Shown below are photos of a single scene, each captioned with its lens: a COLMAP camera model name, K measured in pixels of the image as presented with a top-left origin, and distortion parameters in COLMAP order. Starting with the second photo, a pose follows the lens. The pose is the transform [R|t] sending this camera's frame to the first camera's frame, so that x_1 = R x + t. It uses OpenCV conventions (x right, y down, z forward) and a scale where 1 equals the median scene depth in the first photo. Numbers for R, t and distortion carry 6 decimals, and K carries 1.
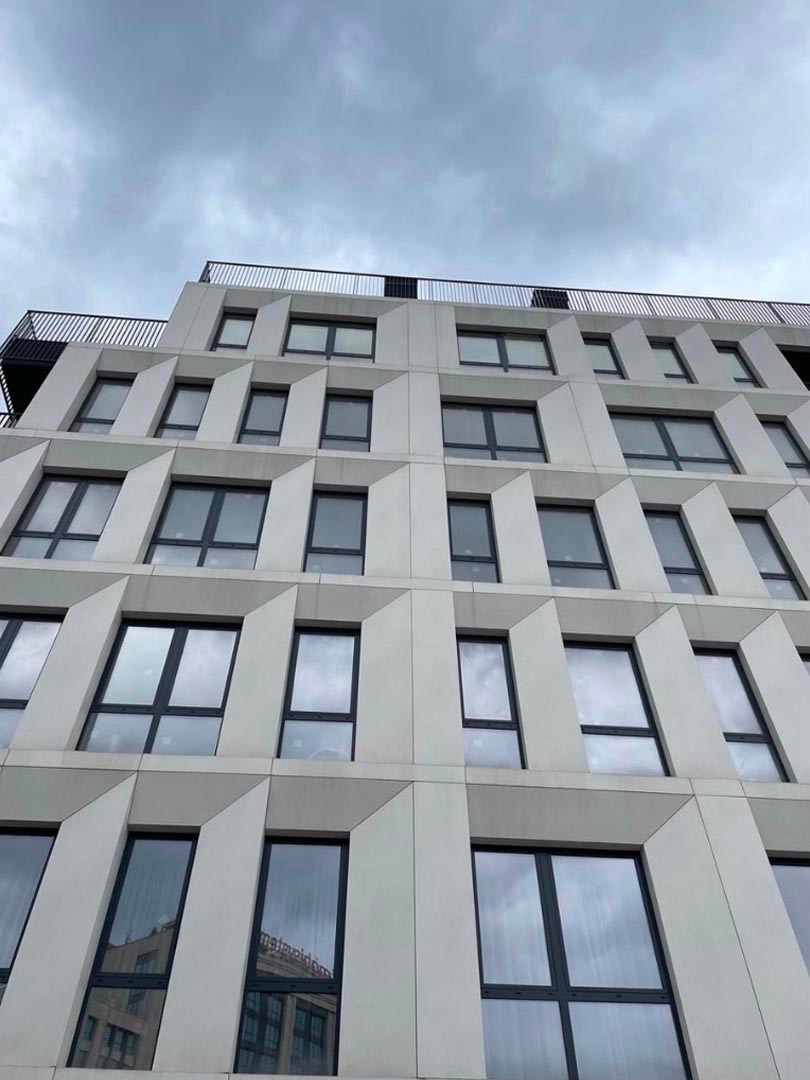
lens RADIAL K [[879.2, 0, 327.3], [0, 879.2, 512.8], [0, 0, 1]] dist [0.053800, -0.015940]
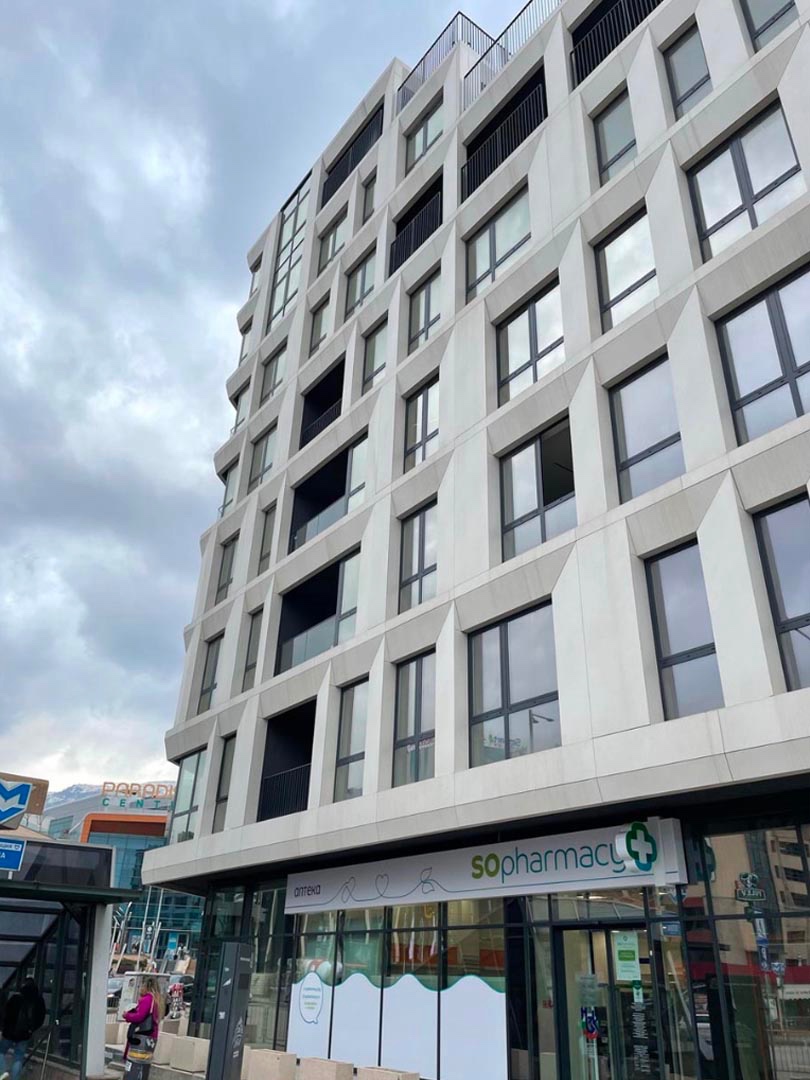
lens RADIAL K [[822.2, 0, 388.9], [0, 822.2, 538.9], [0, 0, 1]] dist [0.082457, -0.103743]
pose [[0.509649, -0.374905, -0.774405, 0.236735], [0.642788, 0.764204, 0.053063, 0.015654], [0.571911, -0.524822, 0.630461, 0.022211]]
